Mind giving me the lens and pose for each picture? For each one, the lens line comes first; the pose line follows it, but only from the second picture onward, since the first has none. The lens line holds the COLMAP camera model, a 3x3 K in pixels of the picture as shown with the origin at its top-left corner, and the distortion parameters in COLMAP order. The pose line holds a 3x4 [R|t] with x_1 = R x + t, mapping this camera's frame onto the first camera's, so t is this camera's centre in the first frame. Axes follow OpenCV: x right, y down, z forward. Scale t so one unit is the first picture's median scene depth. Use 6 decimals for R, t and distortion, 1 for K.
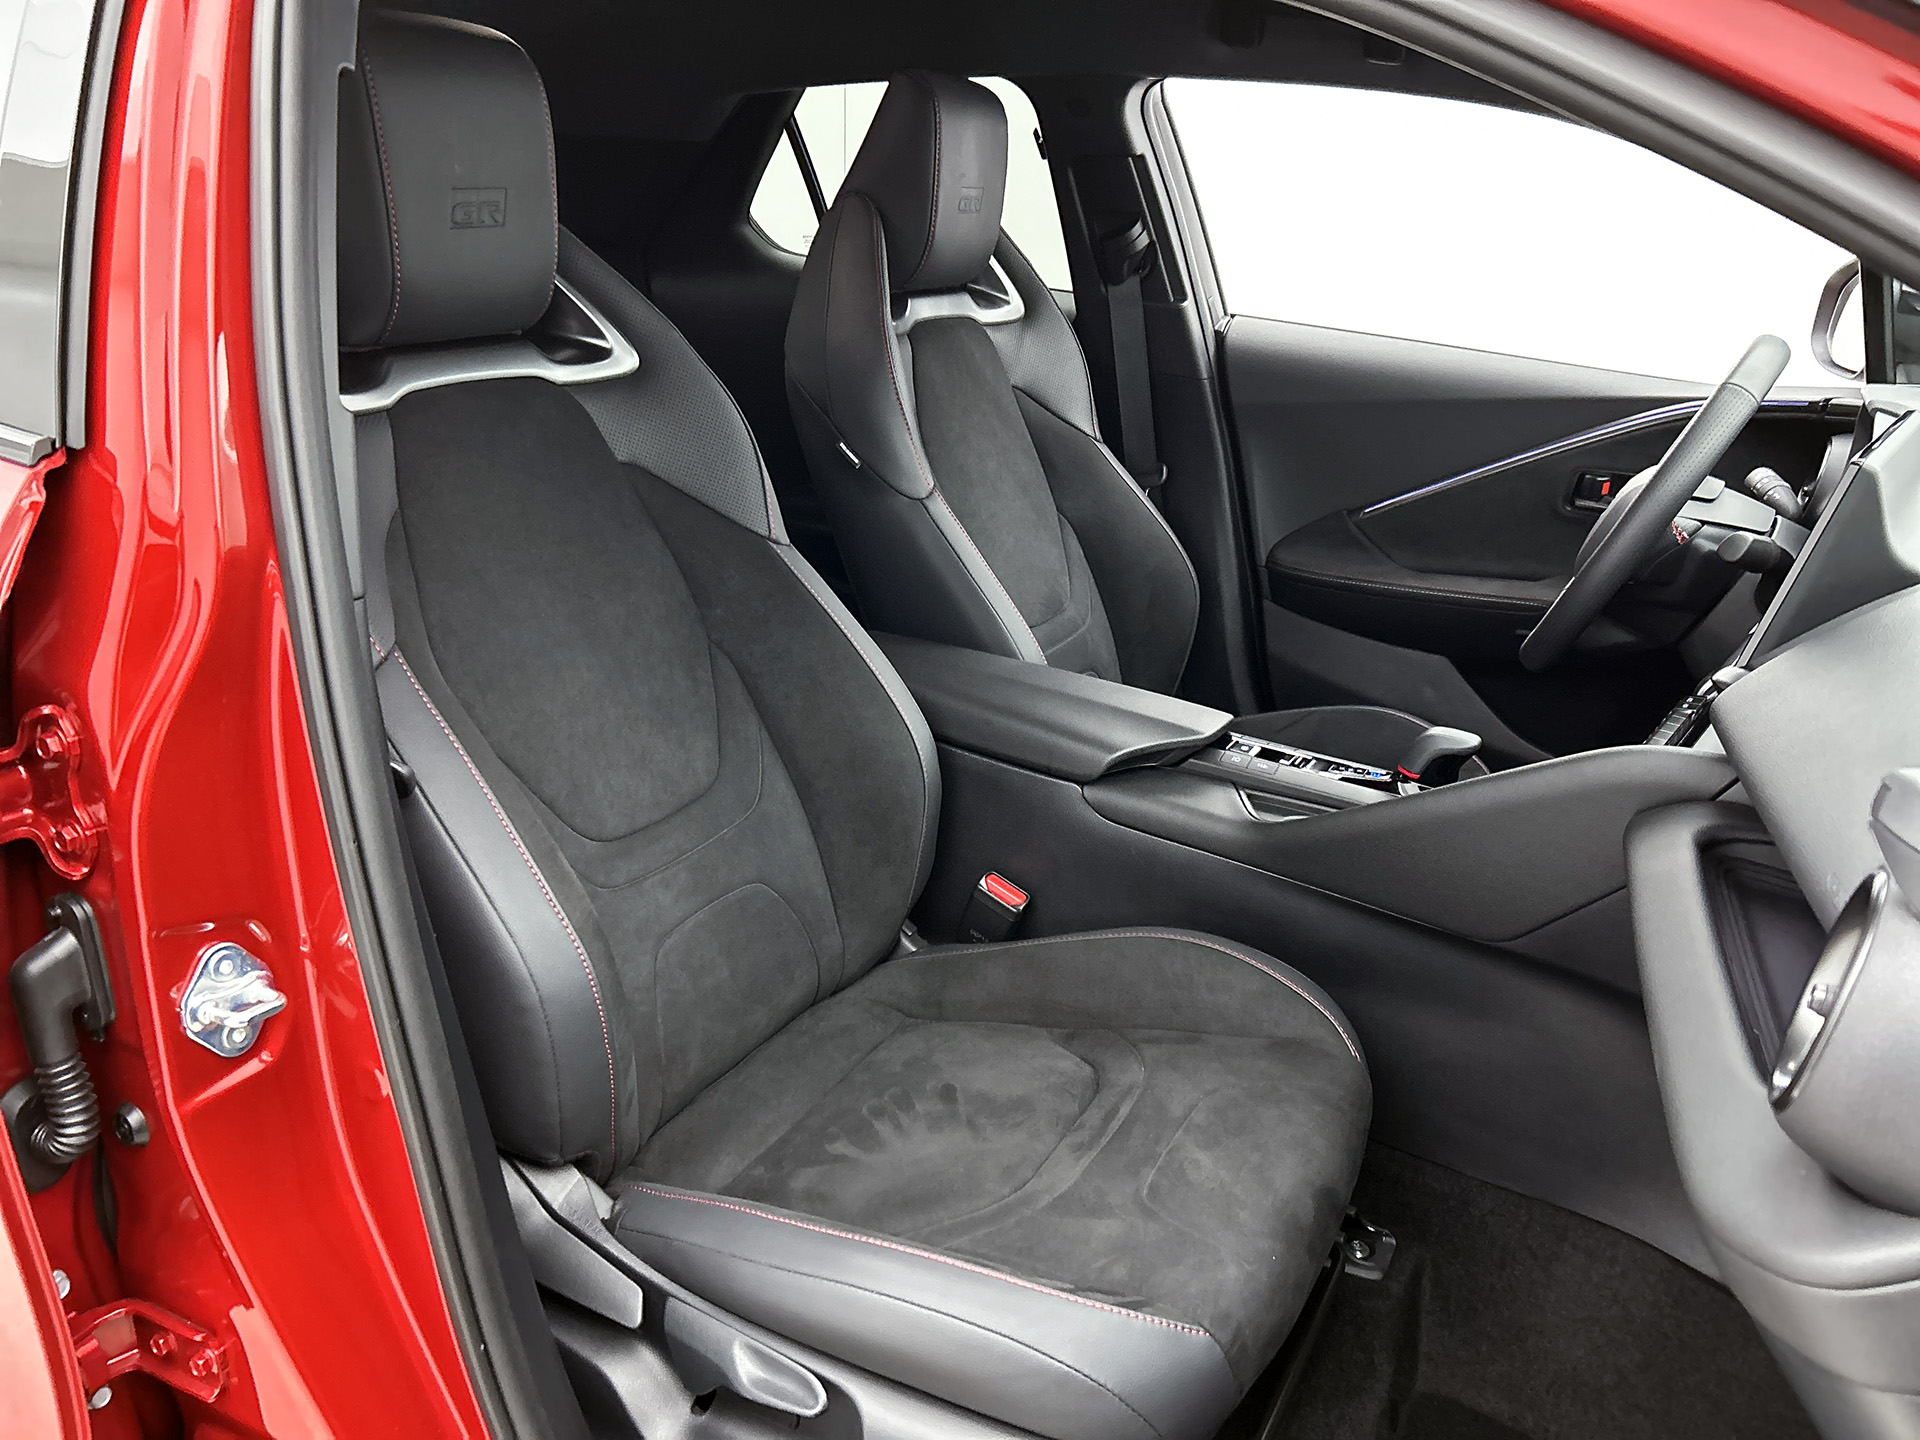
lens RADIAL K [[1486.2, 0, 960.0], [0, 1486.2, 720.0], [0, 0, 1]] dist [0.068476, -0.095110]
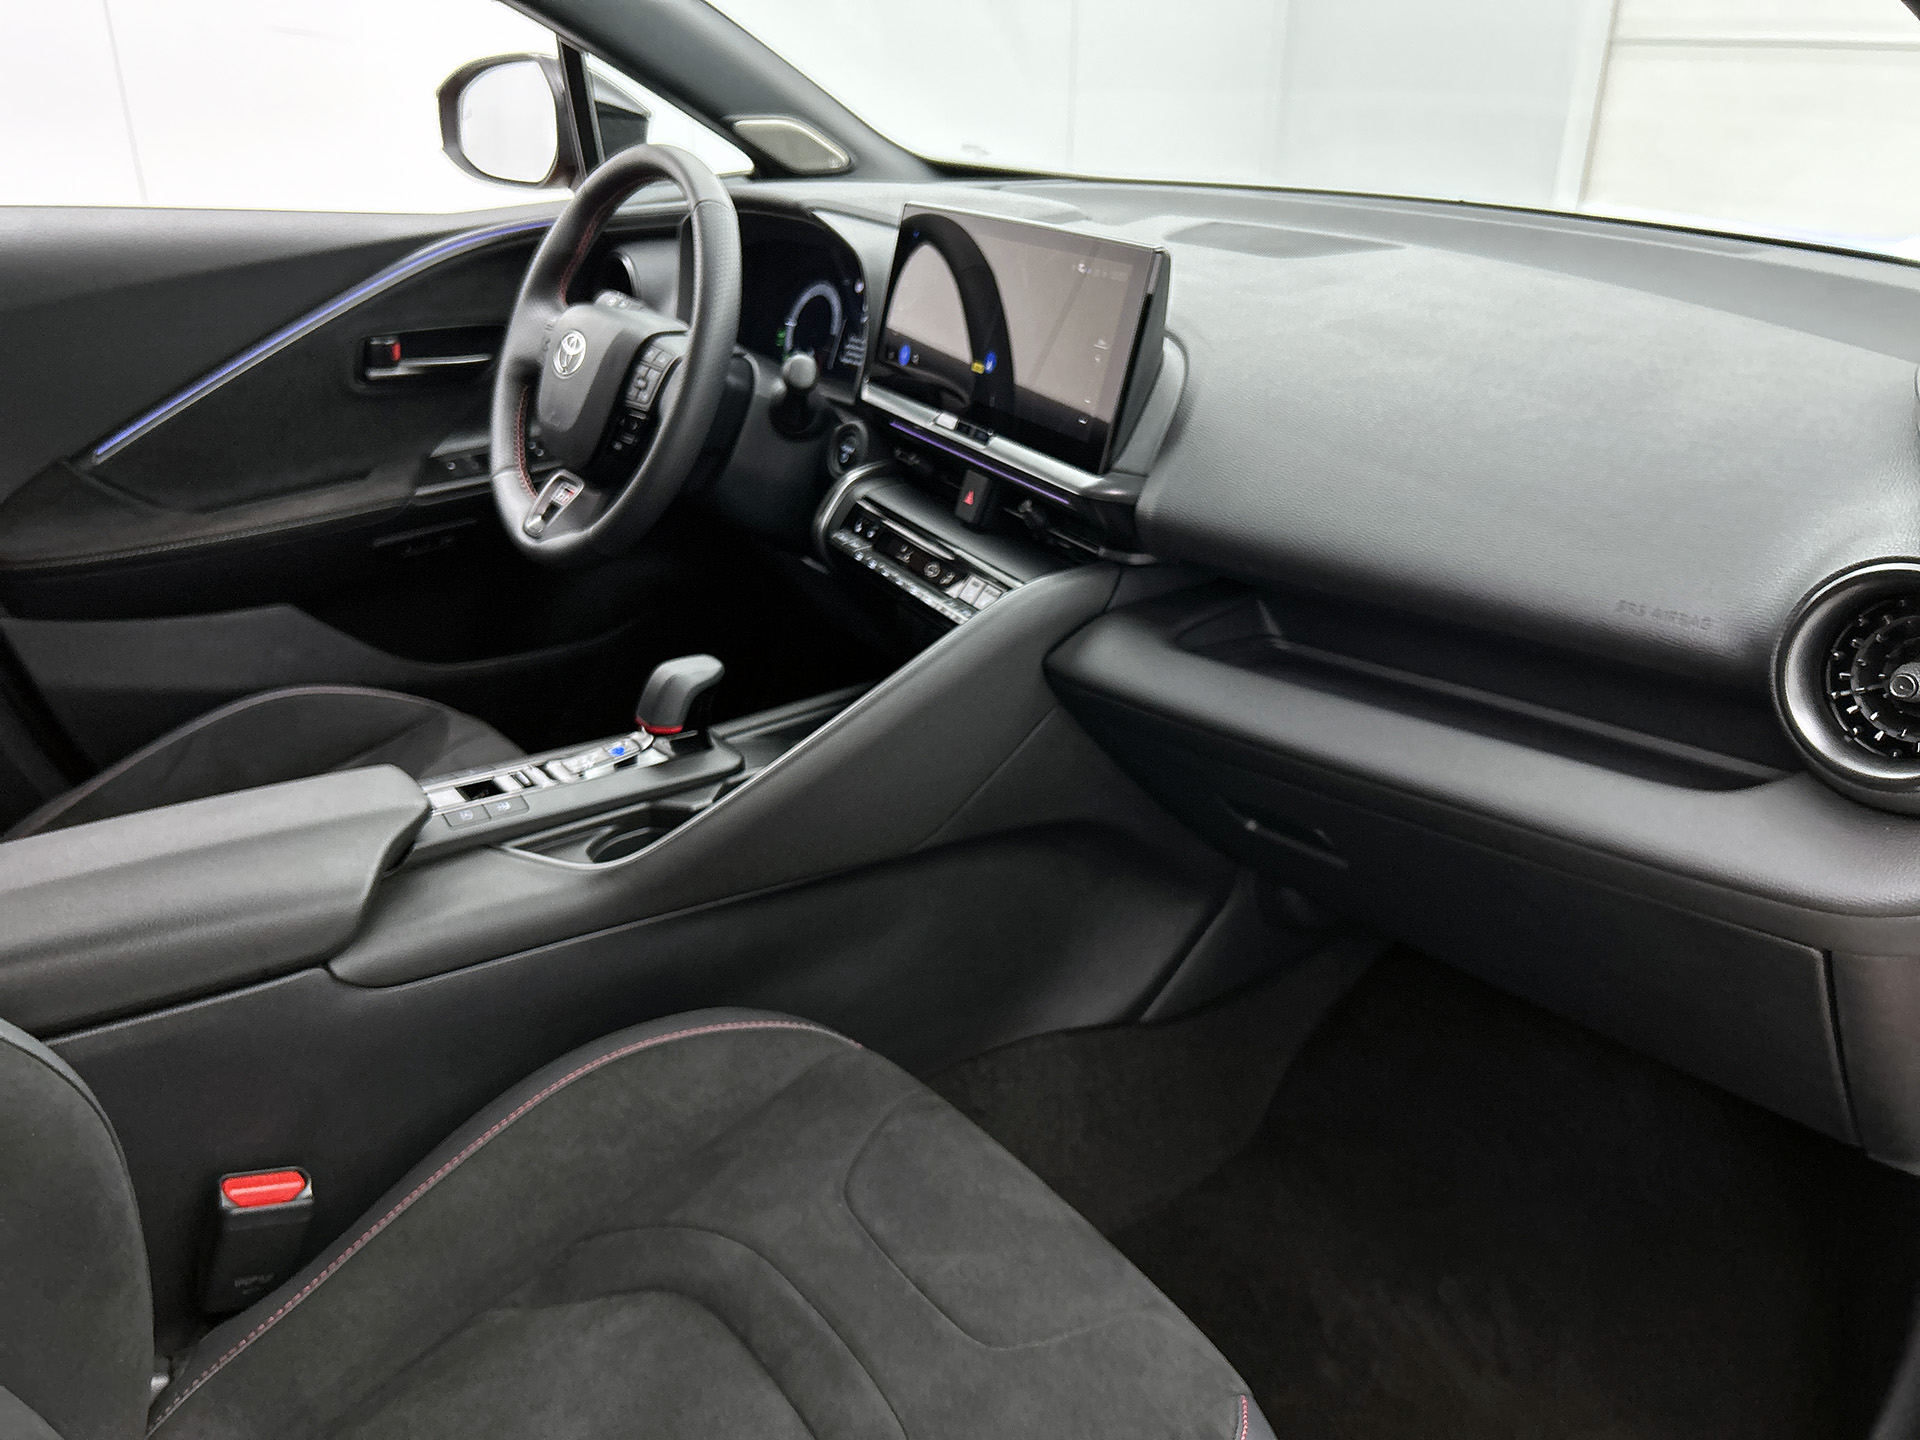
lens RADIAL K [[1486.2, 0, 960.0], [0, 1486.2, 720.0], [0, 0, 1]] dist [0.068476, -0.095110]
pose [[0.383851, -0.406299, 0.829204, -0.284086], [0.313304, 0.902032, 0.296950, -0.146742], [-0.868619, 0.145808, 0.473541, 0.444680]]
